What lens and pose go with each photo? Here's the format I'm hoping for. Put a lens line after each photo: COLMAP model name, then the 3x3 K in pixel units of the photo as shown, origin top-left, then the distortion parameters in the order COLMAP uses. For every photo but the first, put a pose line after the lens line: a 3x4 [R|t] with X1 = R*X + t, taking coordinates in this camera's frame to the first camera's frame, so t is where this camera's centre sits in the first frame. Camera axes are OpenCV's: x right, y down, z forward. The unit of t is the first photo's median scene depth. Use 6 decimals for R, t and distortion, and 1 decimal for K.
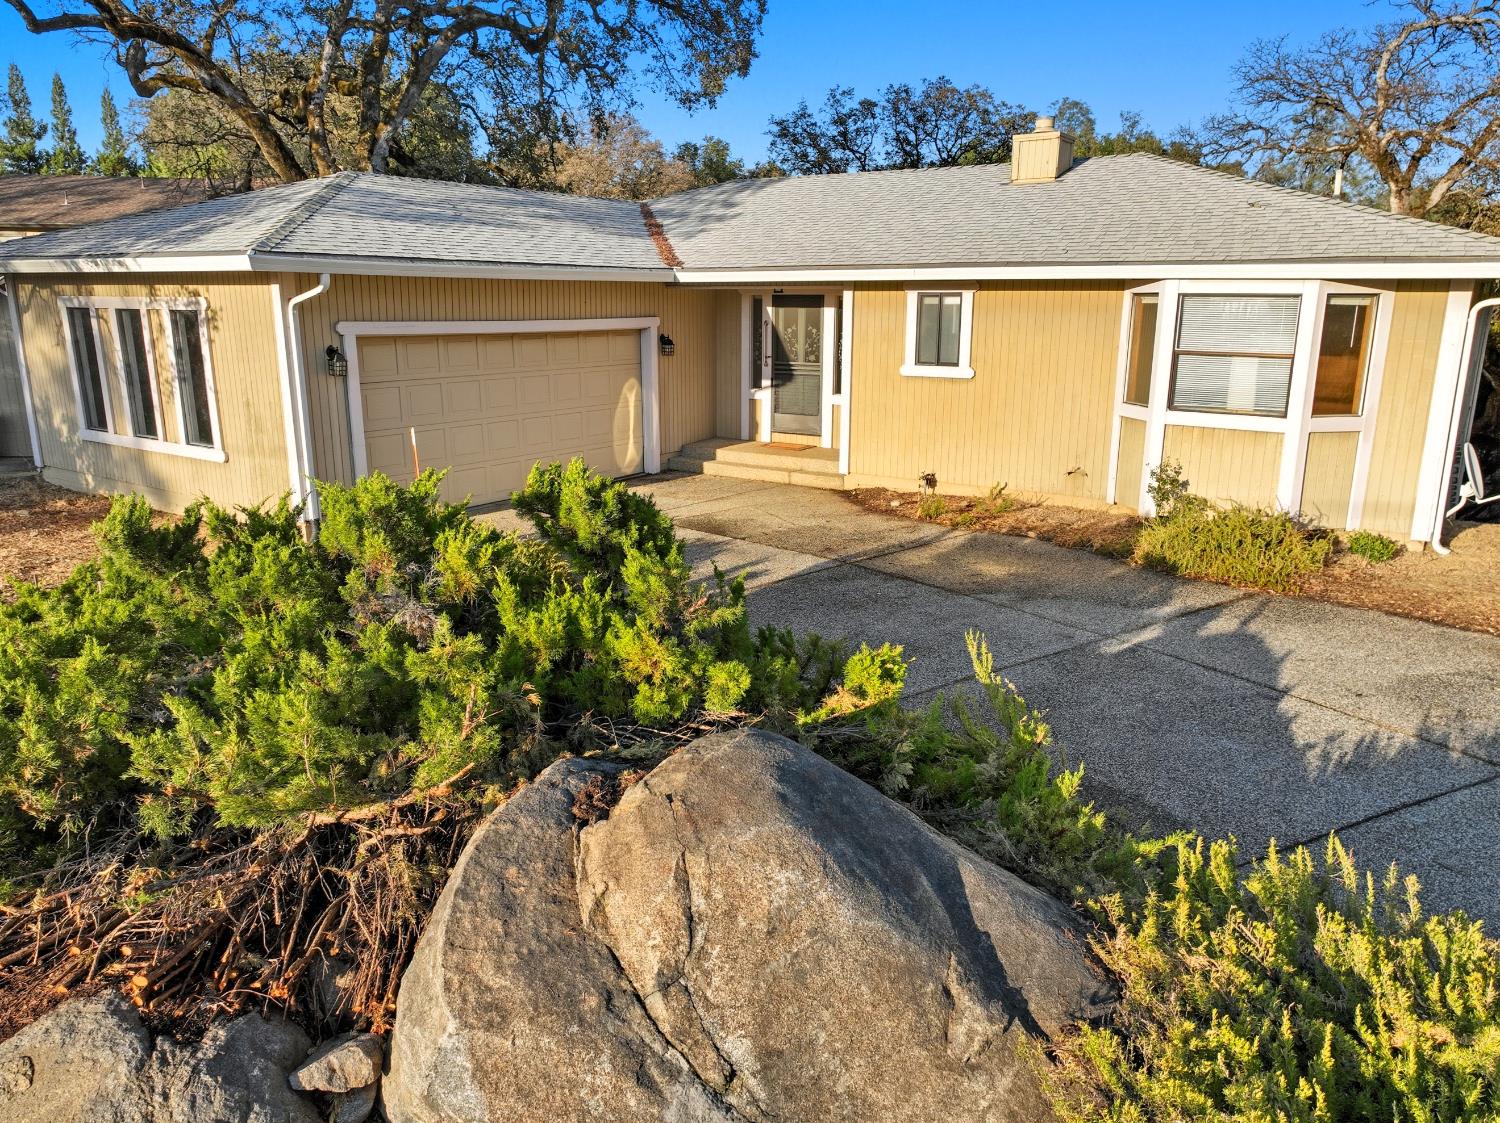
lens RADIAL K [[1050.4, 0, 751.7], [0, 1050.4, 554.6], [0, 0, 1]] dist [0.009172, 0.005861]
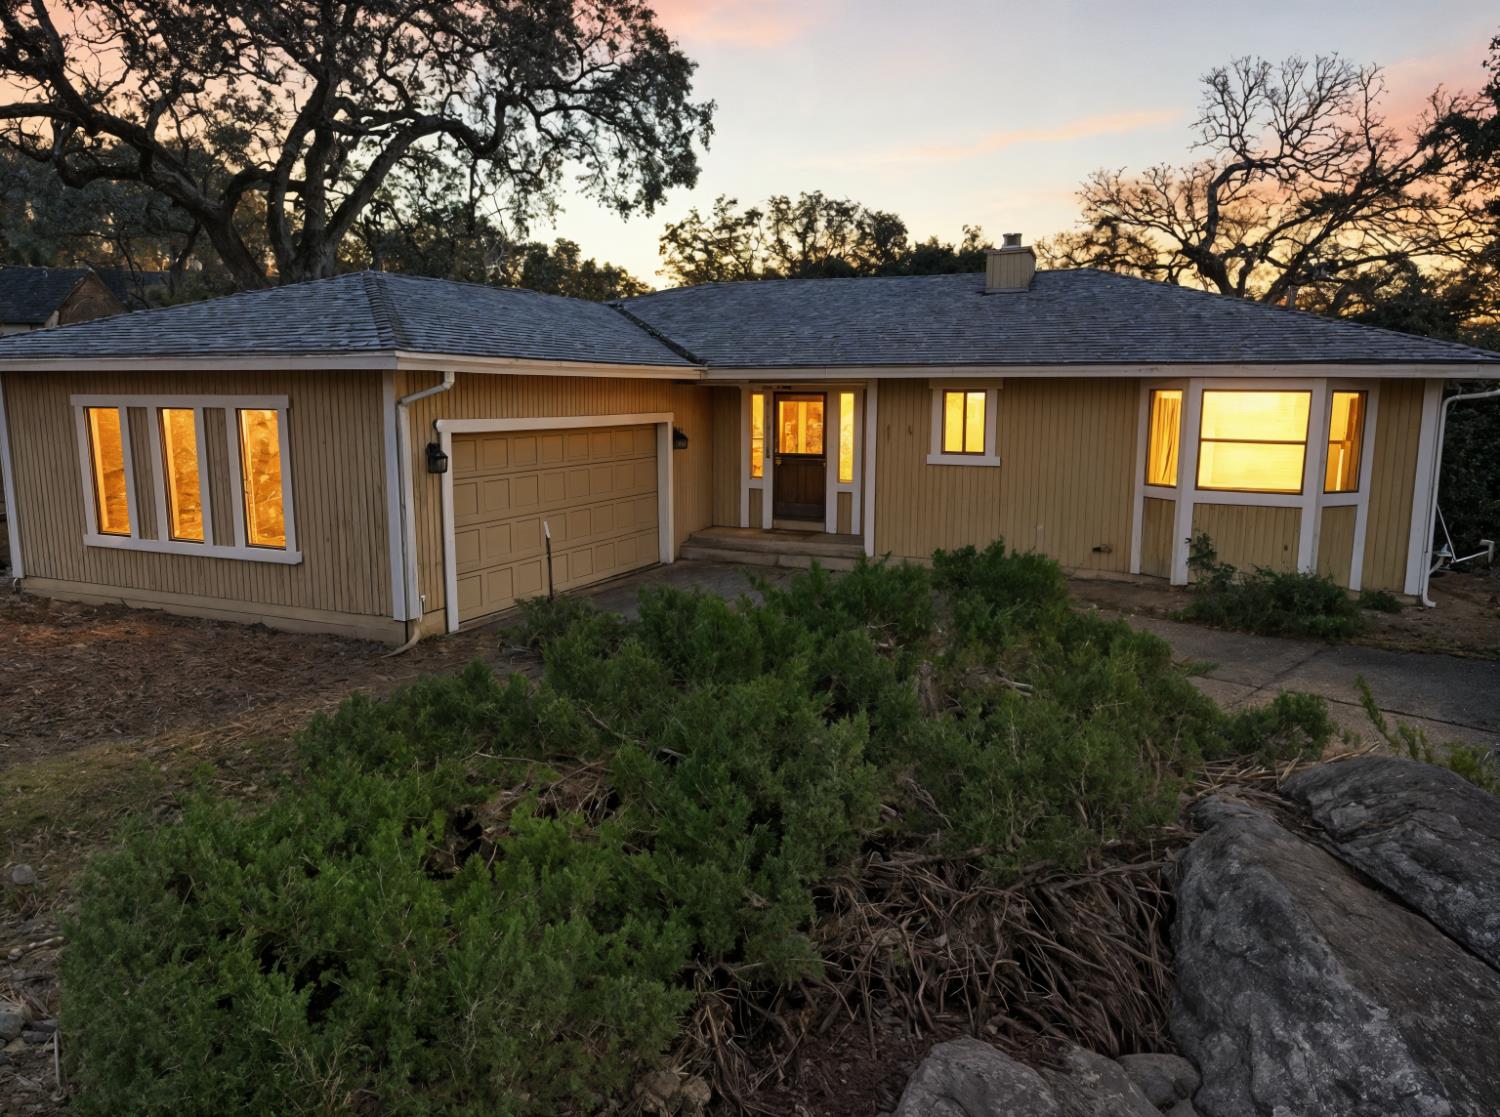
lens RADIAL K [[1058.5, 0, 743.4], [0, 1058.5, 552.4], [0, 0, 1]] dist [0.002918, -0.000335]
pose [[0.981237, -0.031262, 0.190253, -0.250778], [0.047993, 0.995311, -0.083975, 0.002521], [-0.186735, 0.091530, 0.978137, -0.021140]]
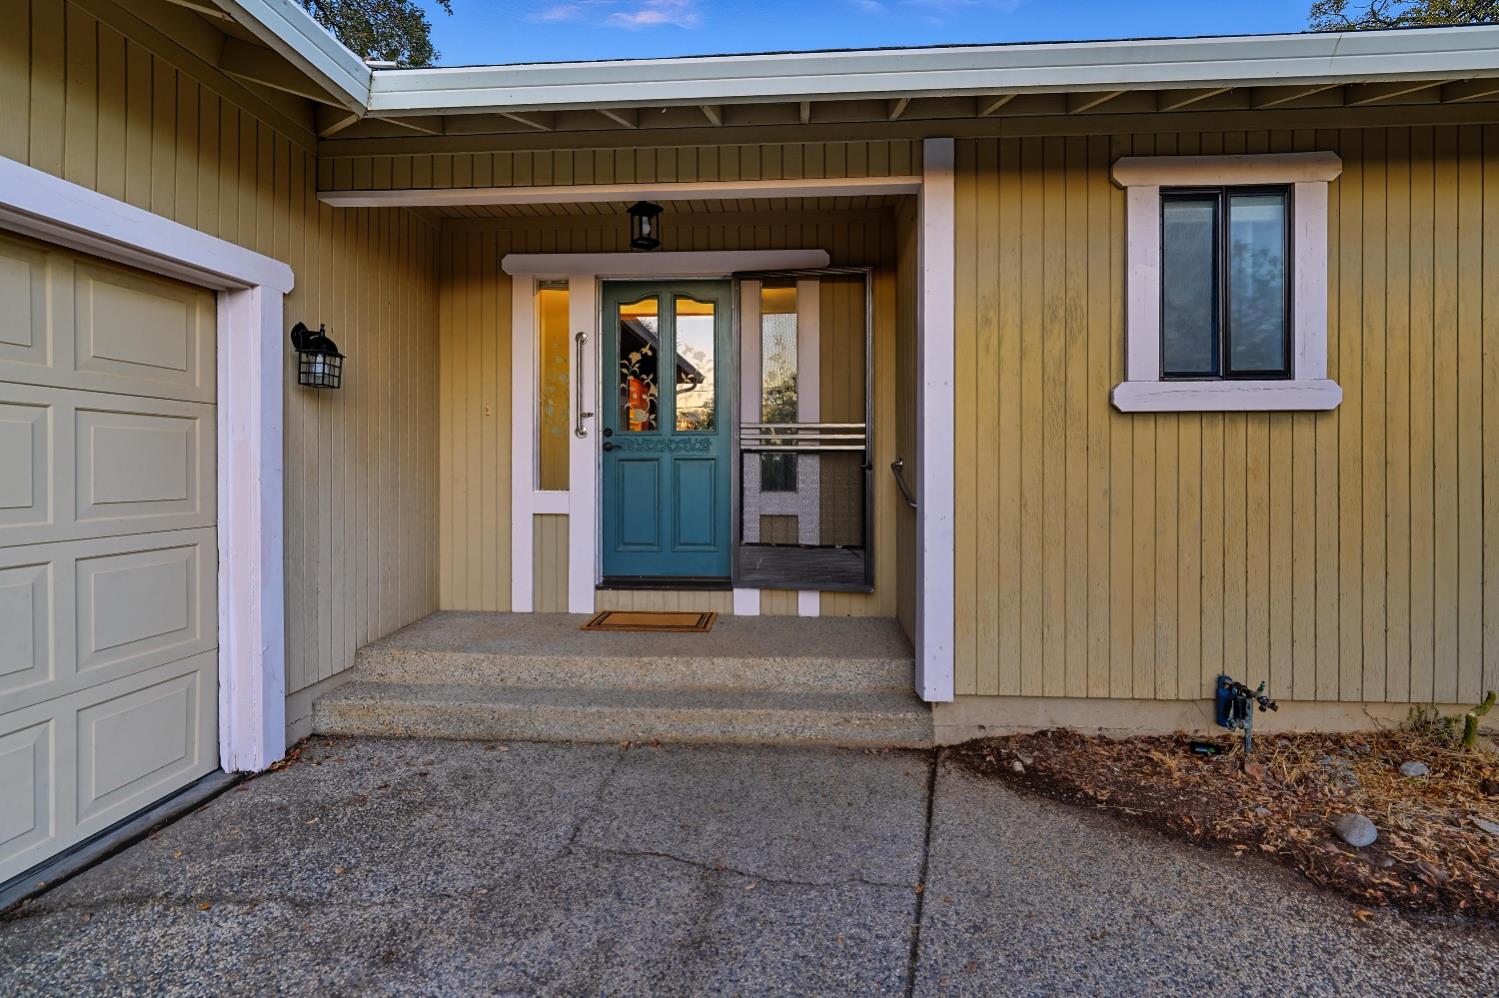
lens RADIAL K [[732.7, 0, 755.3], [0, 732.7, 468.3], [0, 0, 1]] dist [-0.001127, 0.000203]
pose [[0.857907, -0.000736, 0.513805, -0.091722], [0.125764, 0.969881, -0.208601, -0.113861], [-0.498176, 0.243579, 0.832160, 0.850026]]
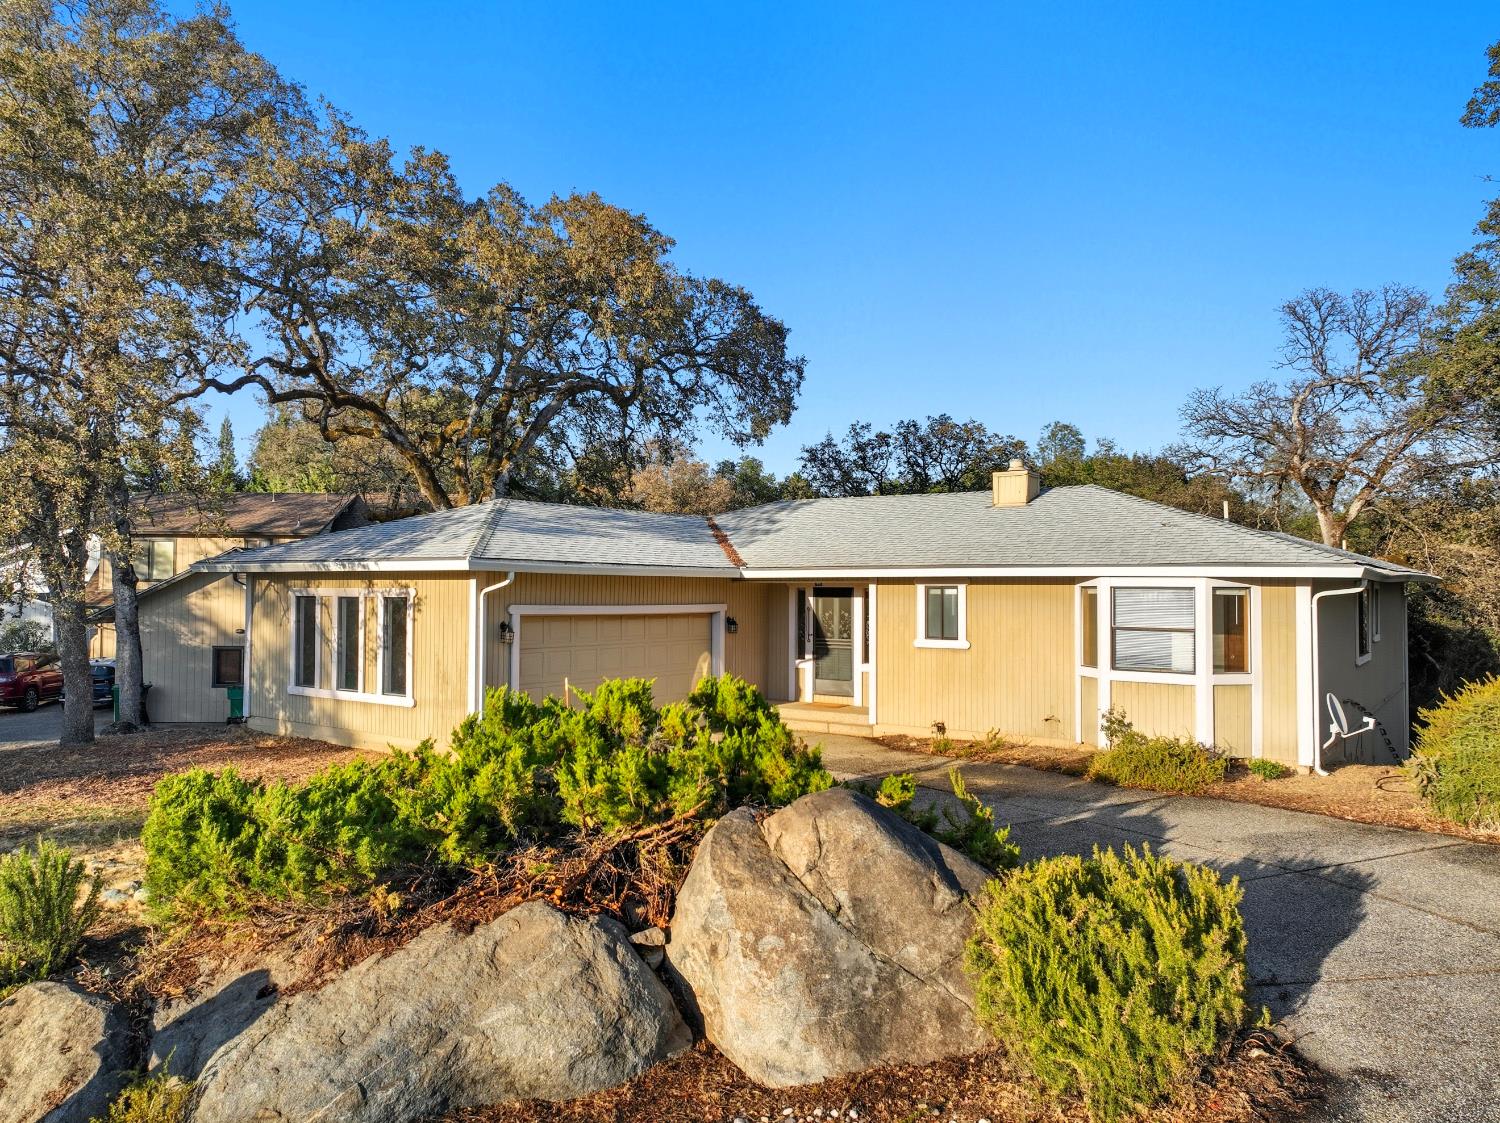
lens RADIAL K [[1058.5, 0, 743.4], [0, 1058.5, 555.4], [0, 0, 1]] dist [0.002918, -0.000335]
pose [[0.999608, 0.000984, -0.027963, -0.034669], [-0.008538, 0.962437, -0.271372, 0.079197], [0.026646, 0.271504, 0.962068, -0.305271]]
